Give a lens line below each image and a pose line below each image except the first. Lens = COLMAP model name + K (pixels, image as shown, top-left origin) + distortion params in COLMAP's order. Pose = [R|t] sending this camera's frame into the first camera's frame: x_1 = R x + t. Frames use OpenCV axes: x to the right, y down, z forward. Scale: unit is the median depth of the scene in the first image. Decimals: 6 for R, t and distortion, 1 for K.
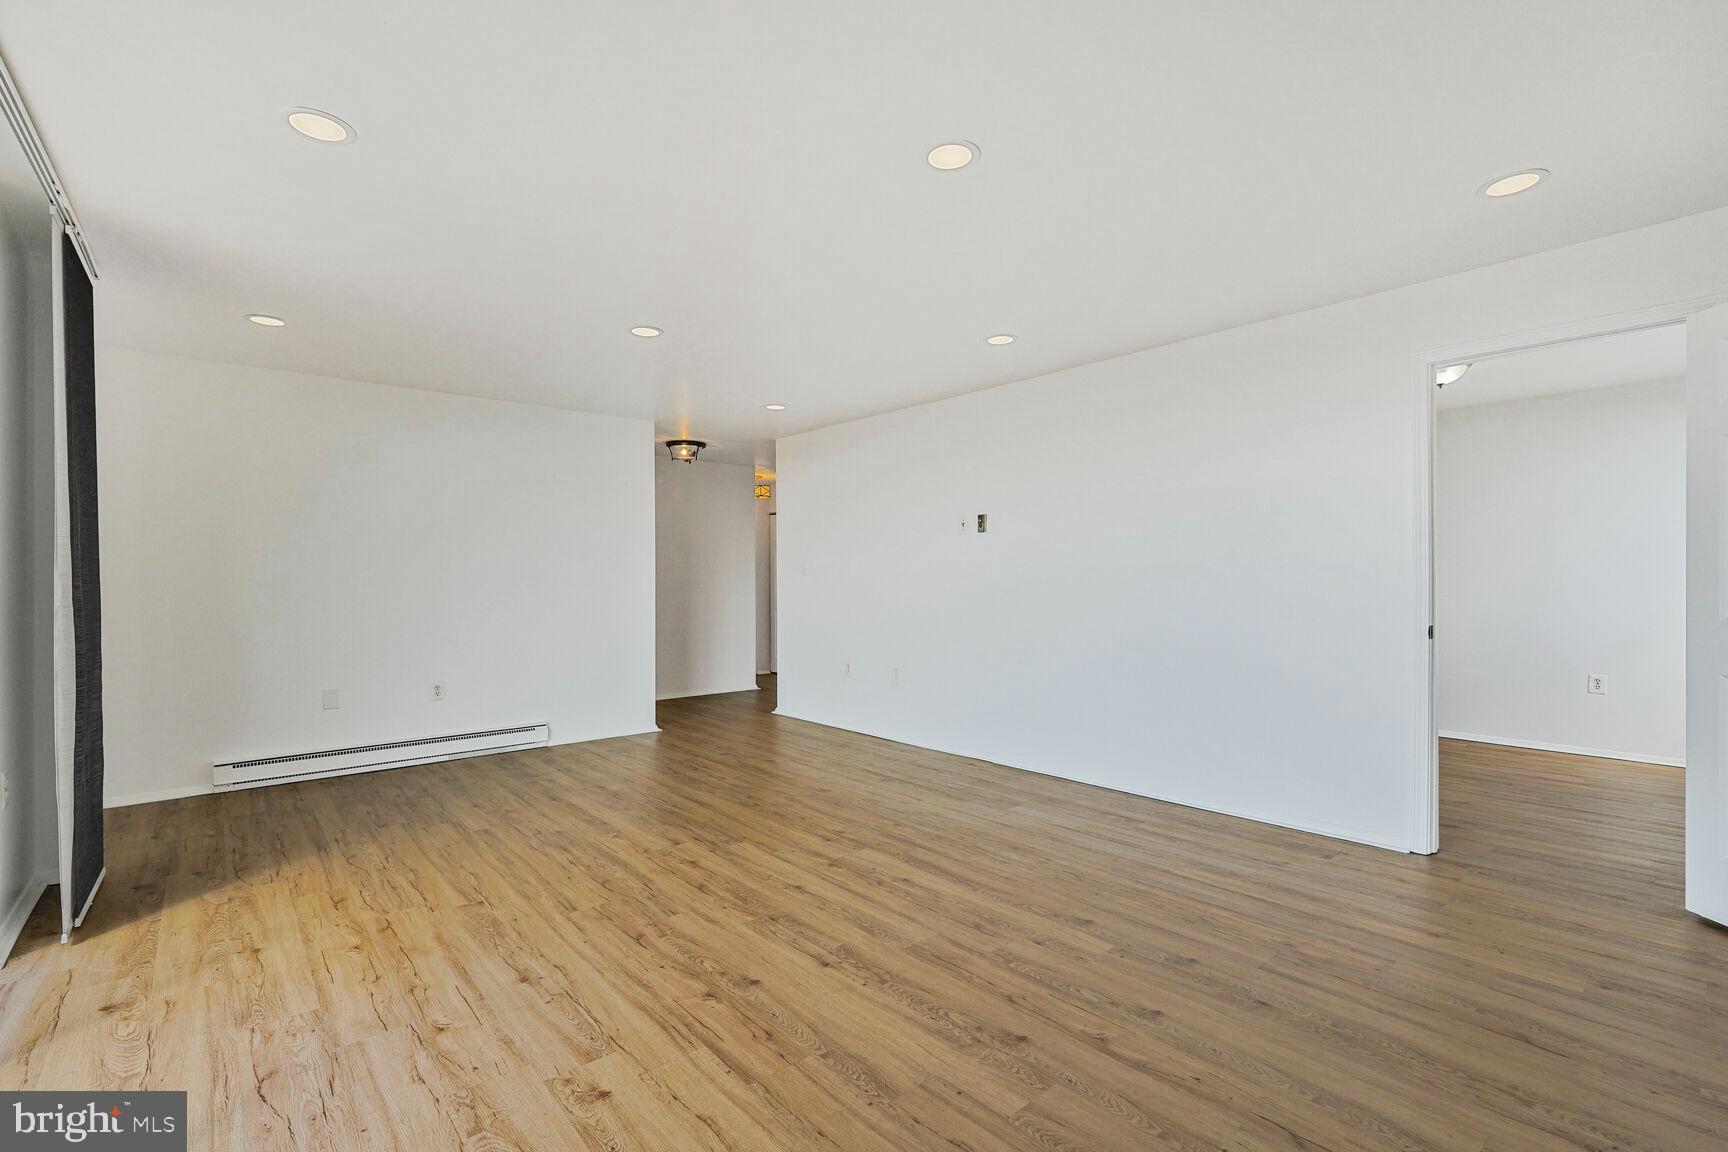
lens RADIAL K [[786.0, 0, 861.6], [0, 786.0, 581.2], [0, 0, 1]] dist [-0.001188, 0.001997]
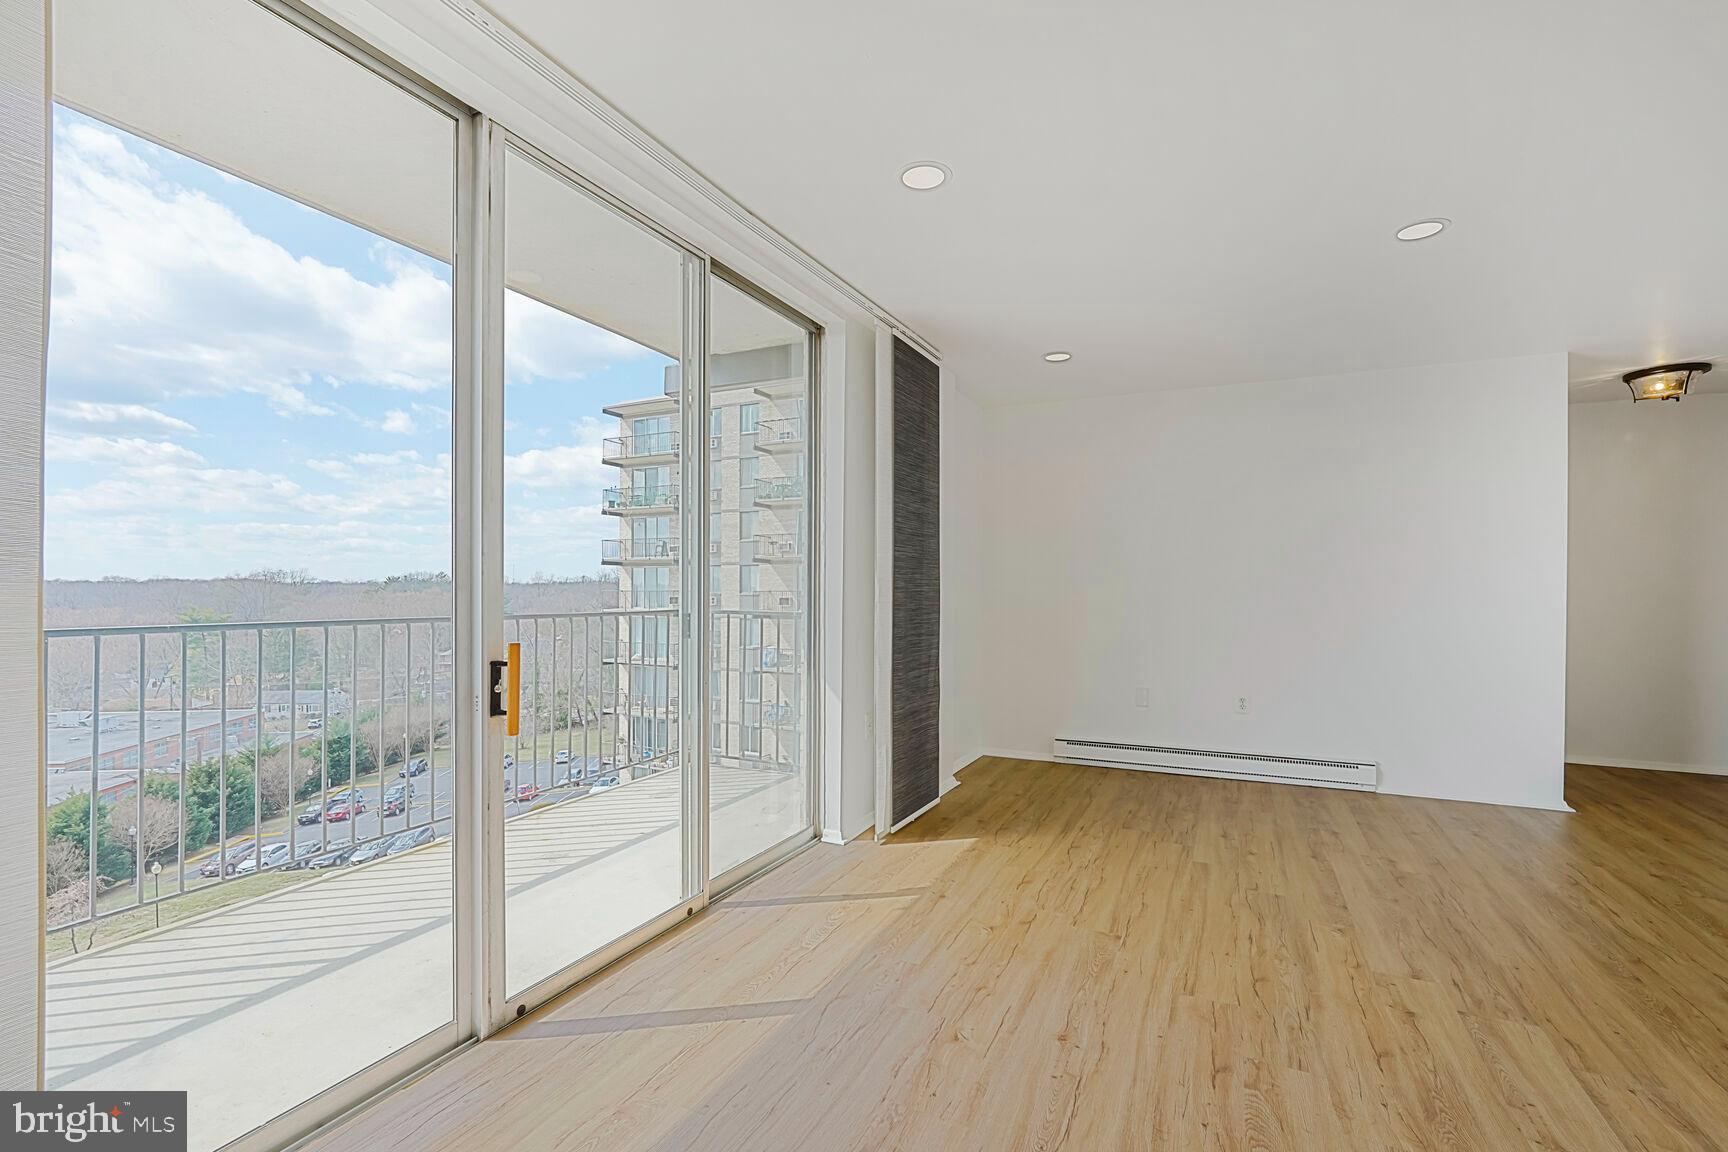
lens RADIAL K [[786.0, 0, 863.7], [0, 786.0, 576.7], [0, 0, 1]] dist [-0.001188, 0.001997]
pose [[0.397463, -0.009293, -0.917571, 0.209479], [-0.002933, 0.999931, -0.011398, 0.000656], [0.917614, 0.007222, 0.397408, 0.314711]]
